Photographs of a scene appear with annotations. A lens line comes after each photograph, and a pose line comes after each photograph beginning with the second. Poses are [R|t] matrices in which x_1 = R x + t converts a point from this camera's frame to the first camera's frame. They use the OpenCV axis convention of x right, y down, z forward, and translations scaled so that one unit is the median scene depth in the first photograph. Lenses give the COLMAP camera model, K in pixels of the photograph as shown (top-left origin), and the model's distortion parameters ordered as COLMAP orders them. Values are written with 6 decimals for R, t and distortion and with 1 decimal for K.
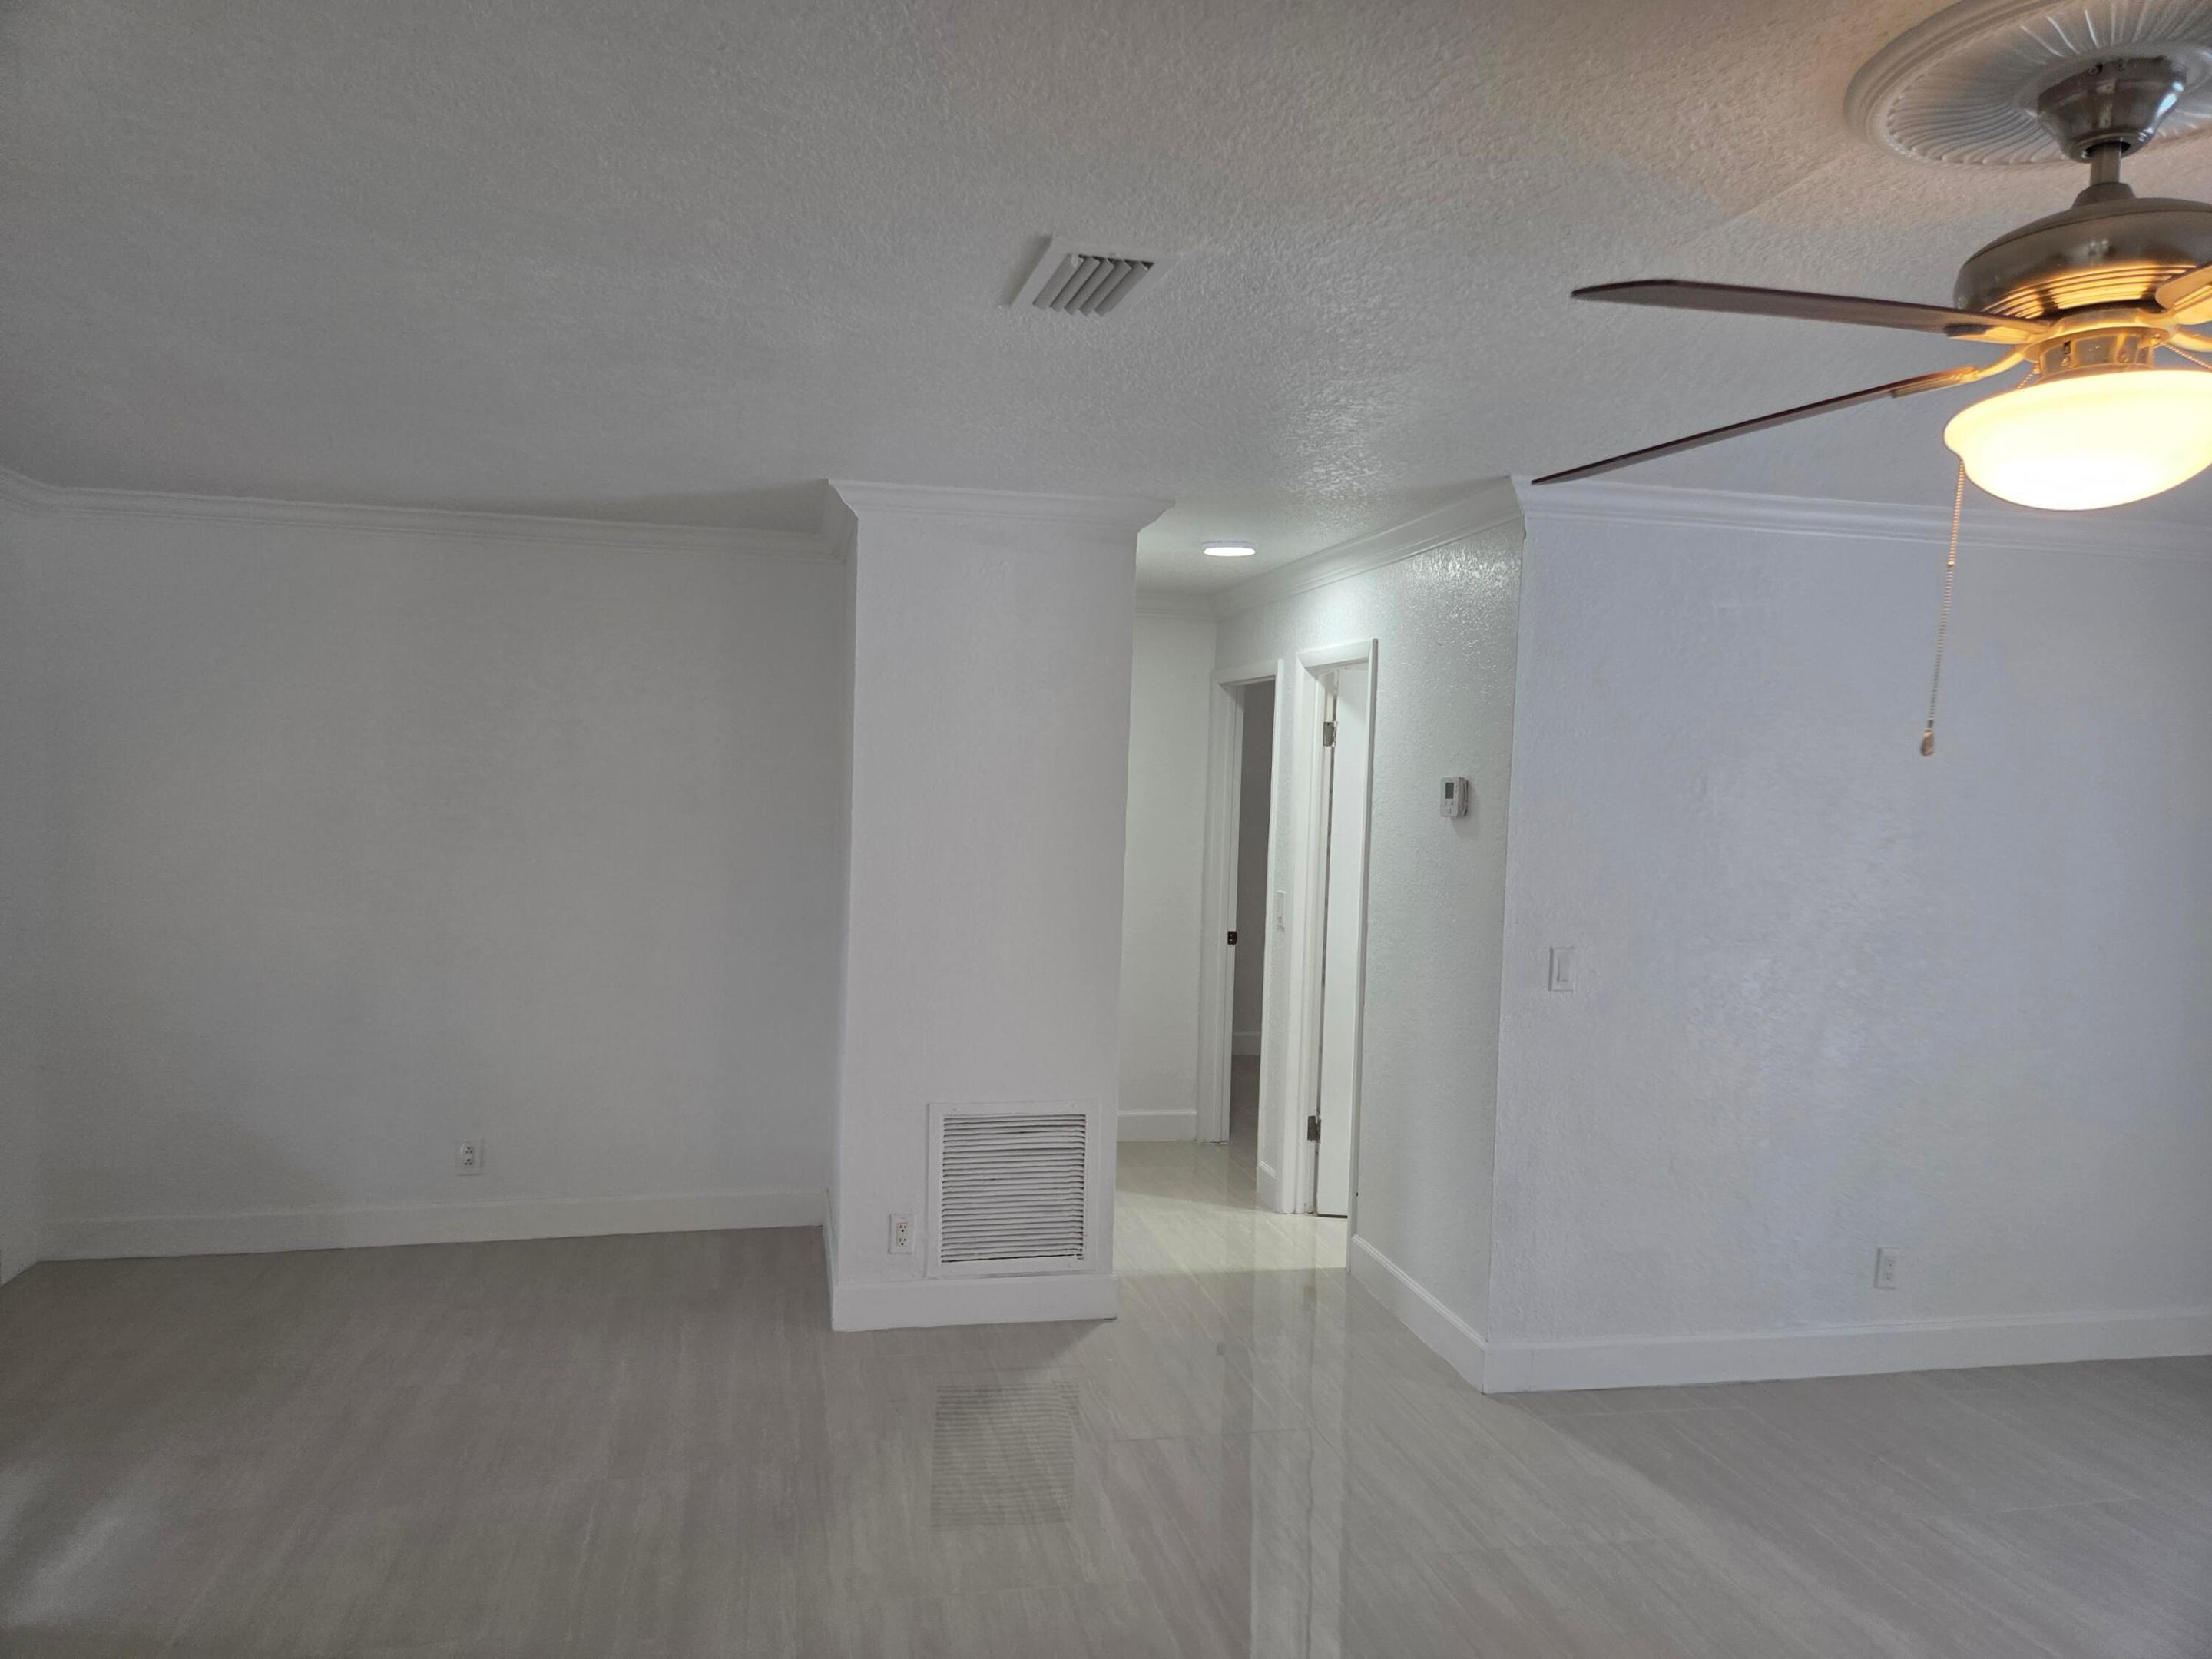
lens RADIAL K [[1472.1, 0, 1075.4], [0, 1472.1, 843.7], [0, 0, 1]] dist [0.071229, -0.055062]
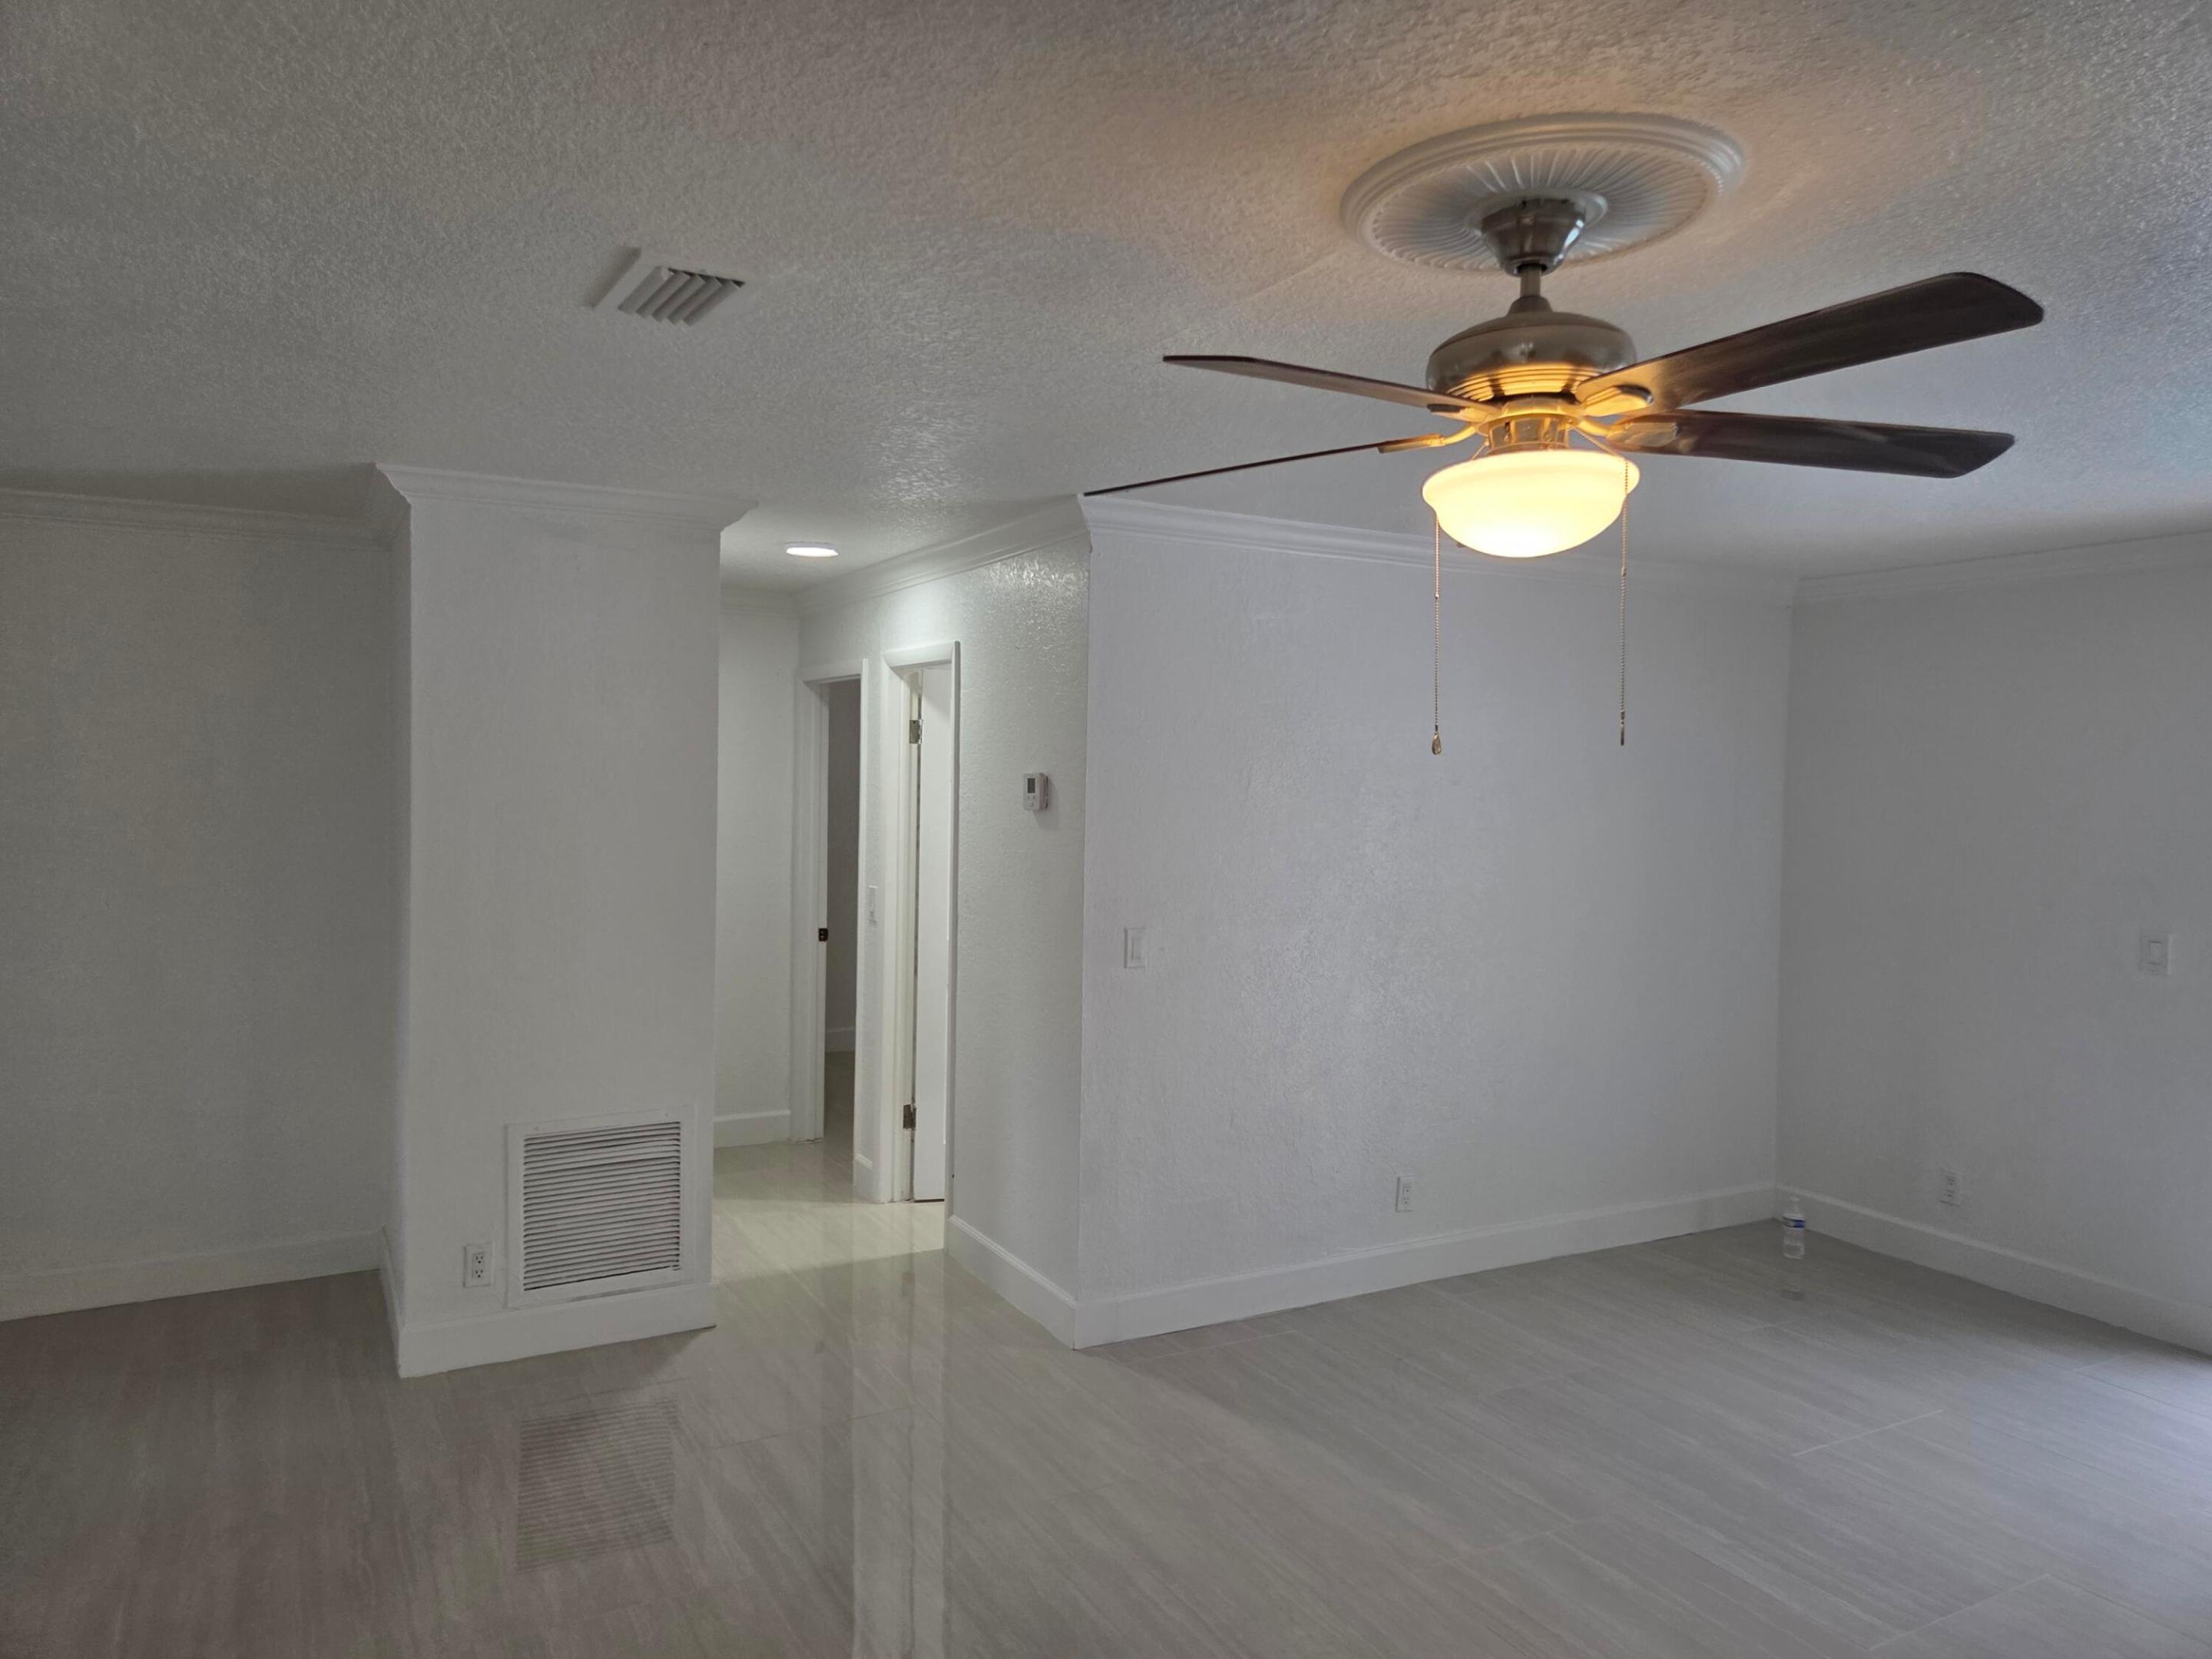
lens RADIAL K [[1472.1, 0, 1083.6], [0, 1472.1, 818.8], [0, 0, 1]] dist [0.071229, -0.055062]
pose [[0.958717, -0.023089, 0.283424, -0.014334], [0.026910, 0.999592, -0.009594, -0.001140], [-0.283087, 0.016825, 0.958947, -0.032268]]
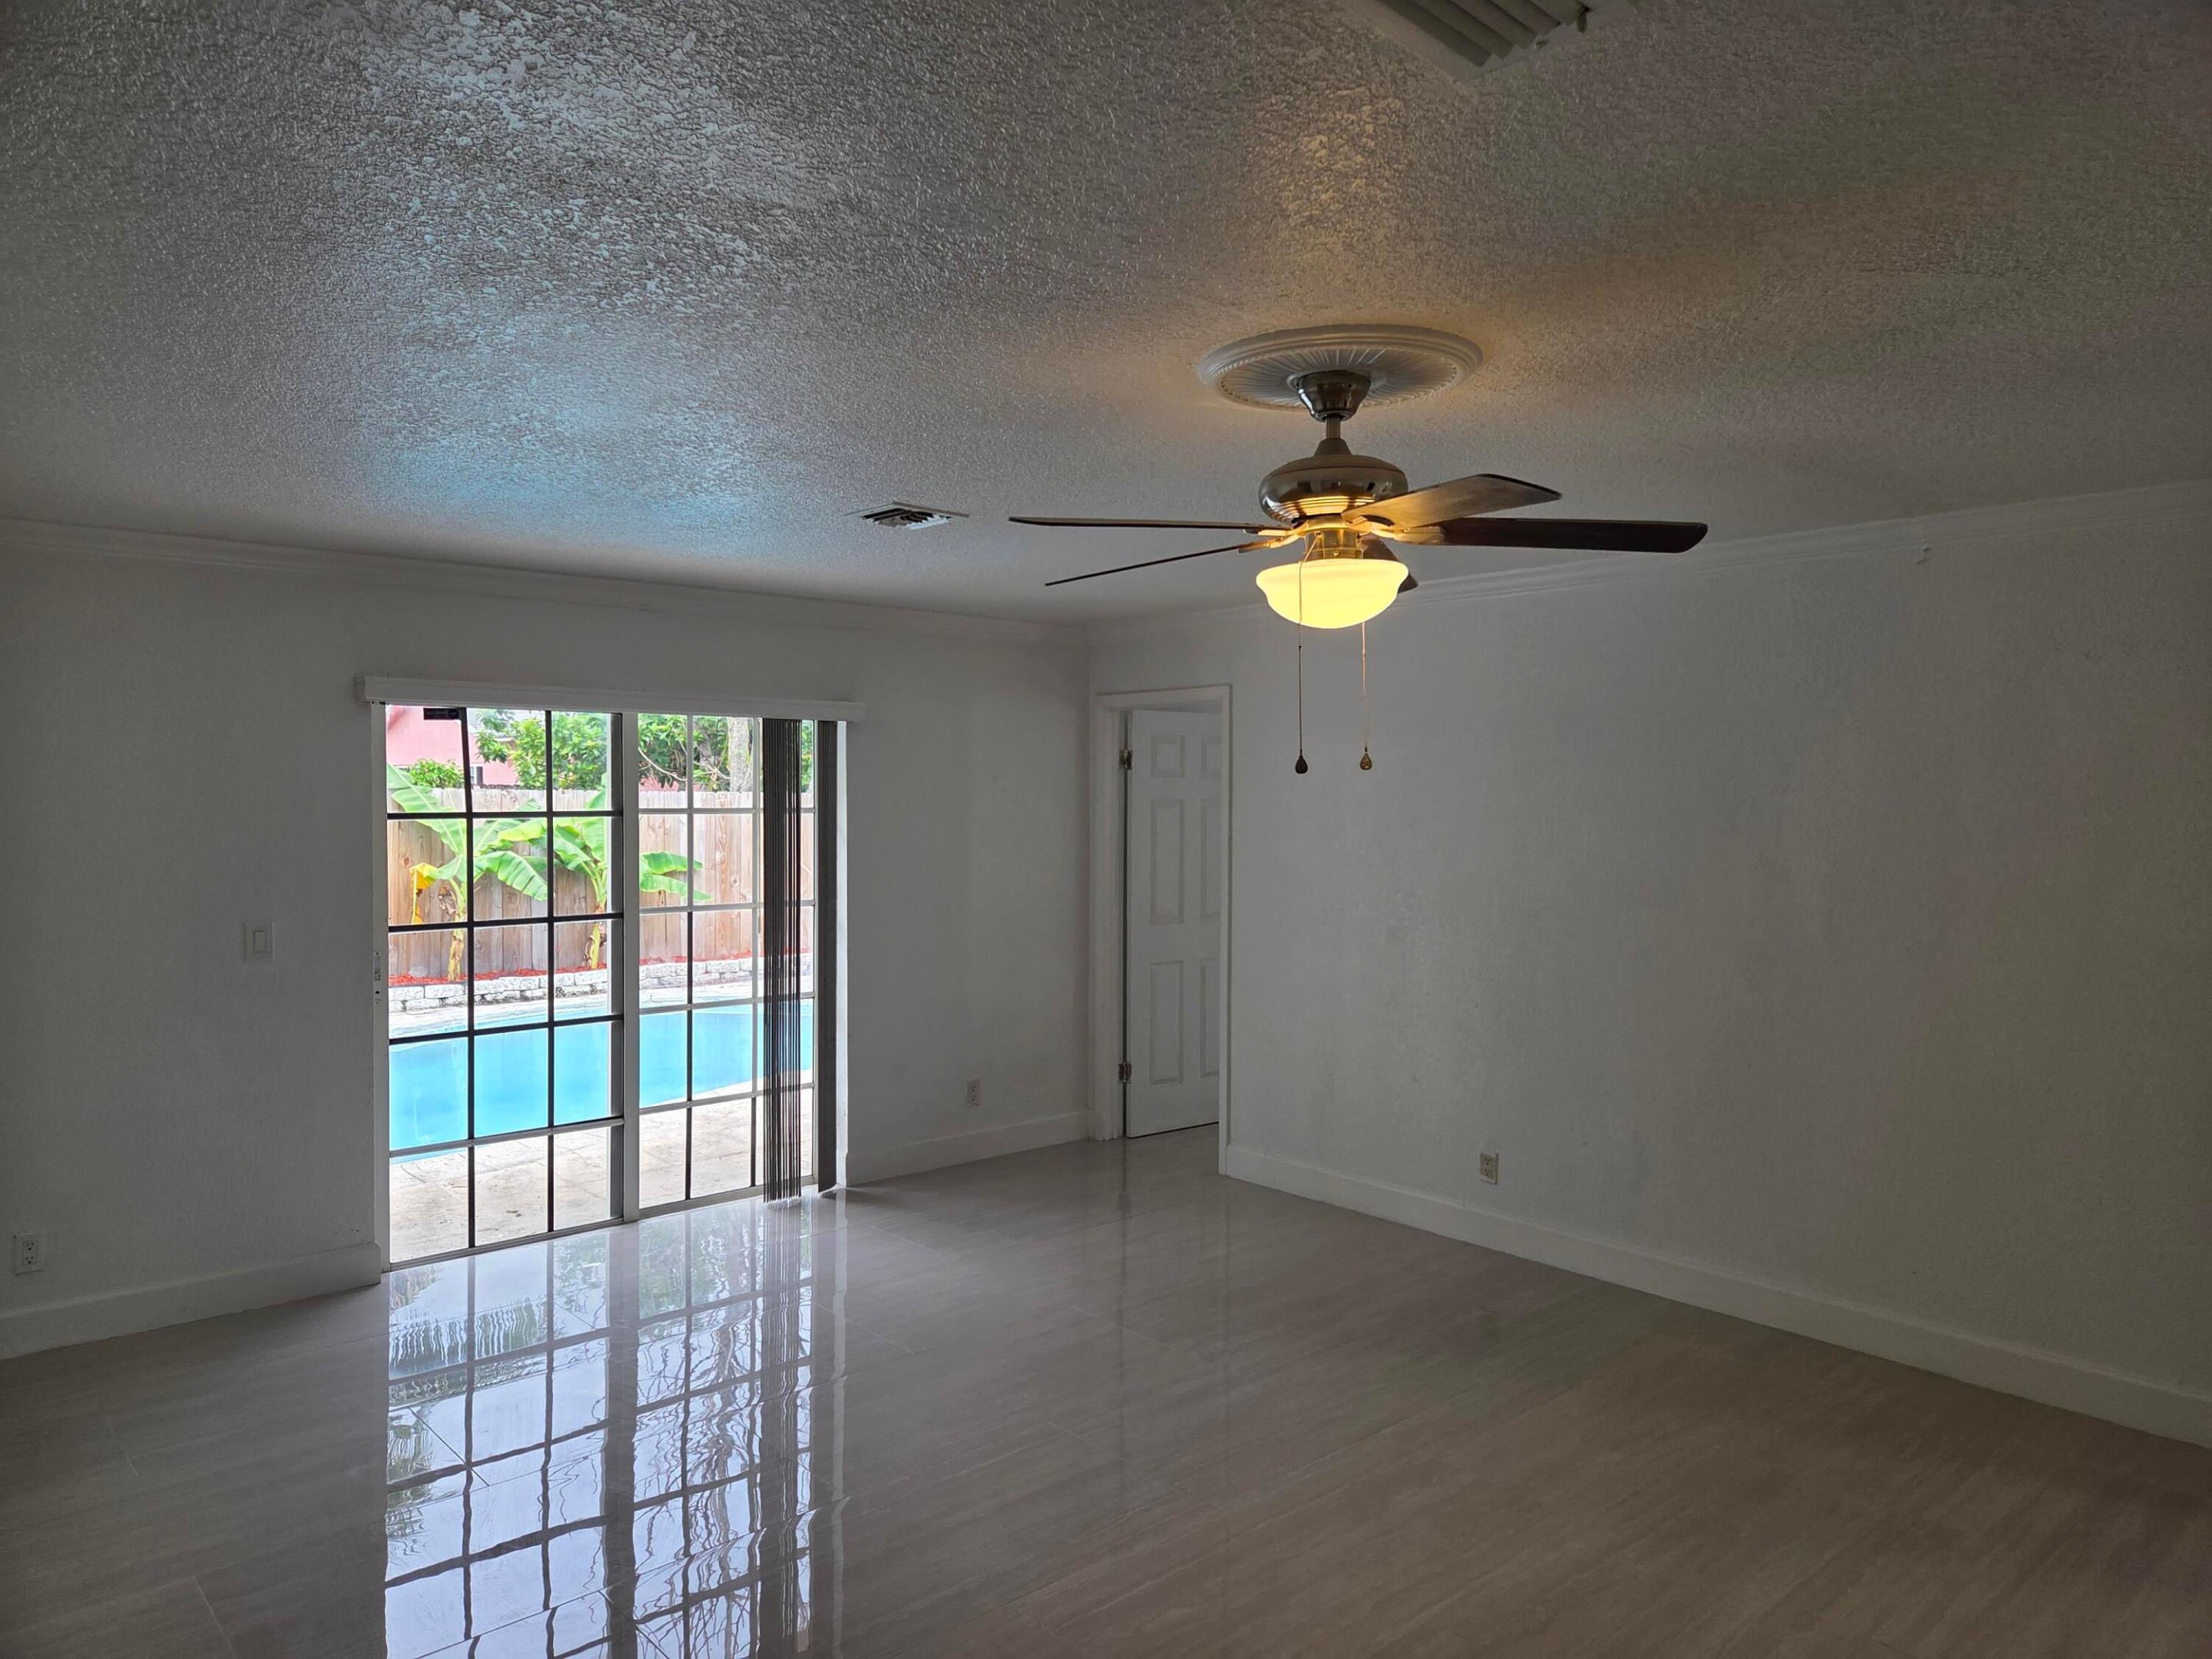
lens RADIAL K [[1472.1, 0, 1101.0], [0, 1472.1, 837.2], [0, 0, 1]] dist [0.071229, -0.055062]
pose [[-0.494877, -0.059937, 0.866893, -0.262256], [0.025349, 0.996198, 0.083347, -0.051781], [-0.868593, 0.063222, -0.491477, 0.809692]]
